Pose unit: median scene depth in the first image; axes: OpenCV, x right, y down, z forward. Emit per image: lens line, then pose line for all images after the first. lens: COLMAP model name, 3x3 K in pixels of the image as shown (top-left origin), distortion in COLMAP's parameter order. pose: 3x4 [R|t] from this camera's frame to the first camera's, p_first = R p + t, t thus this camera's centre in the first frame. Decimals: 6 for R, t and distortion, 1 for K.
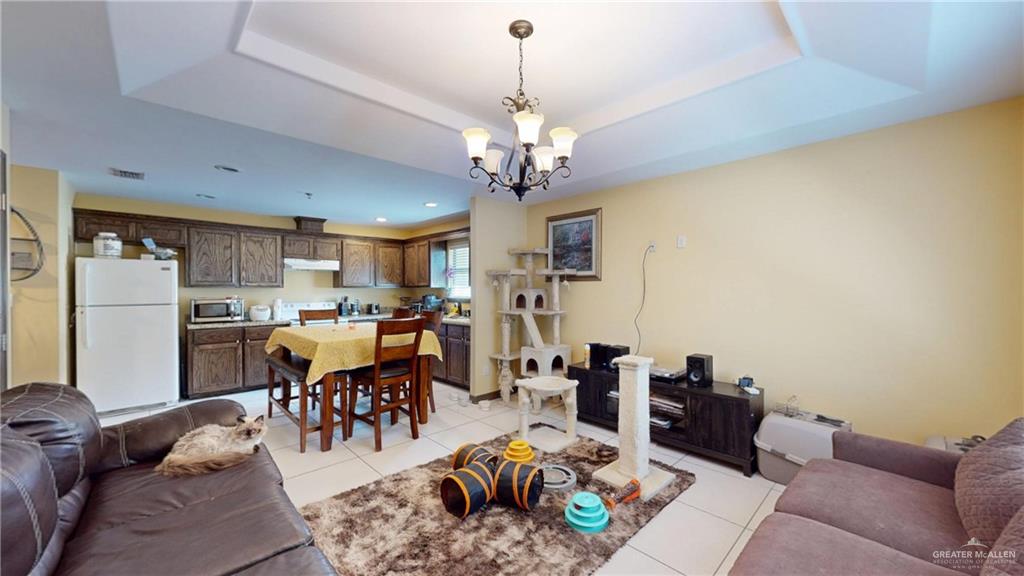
lens RADIAL K [[375.0, 0, 512.6], [0, 375.0, 290.9], [0, 0, 1]] dist [0.001596, 0.000096]
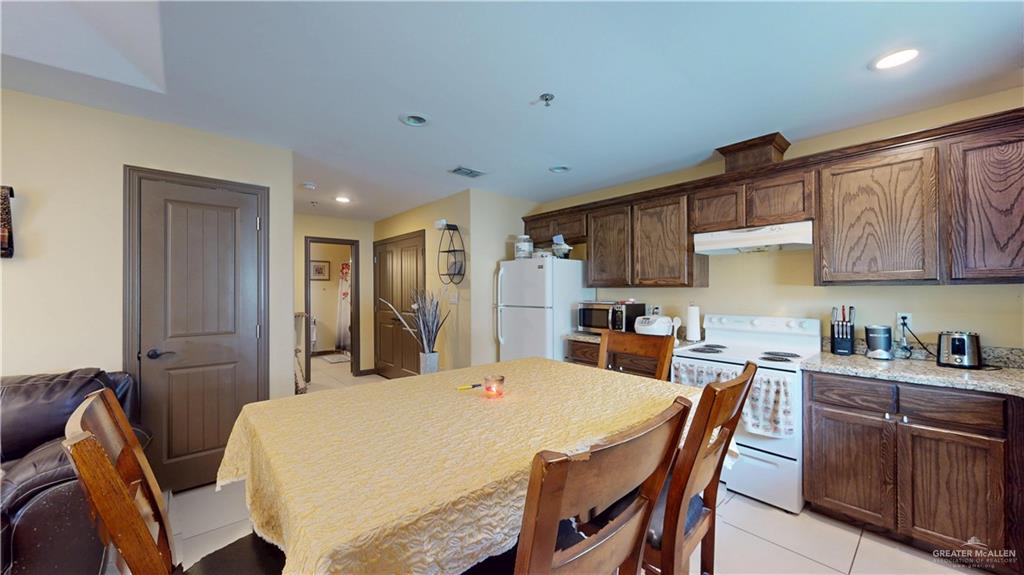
lens RADIAL K [[389.0, 0, 511.9], [0, 389.0, 289.7], [0, 0, 1]] dist [0.000778, 0.000100]
pose [[-0.045664, -0.003968, -0.998949, -0.021756], [0.001412, 0.999991, -0.004037, -0.002901], [0.998956, -0.001595, -0.045658, 0.776700]]
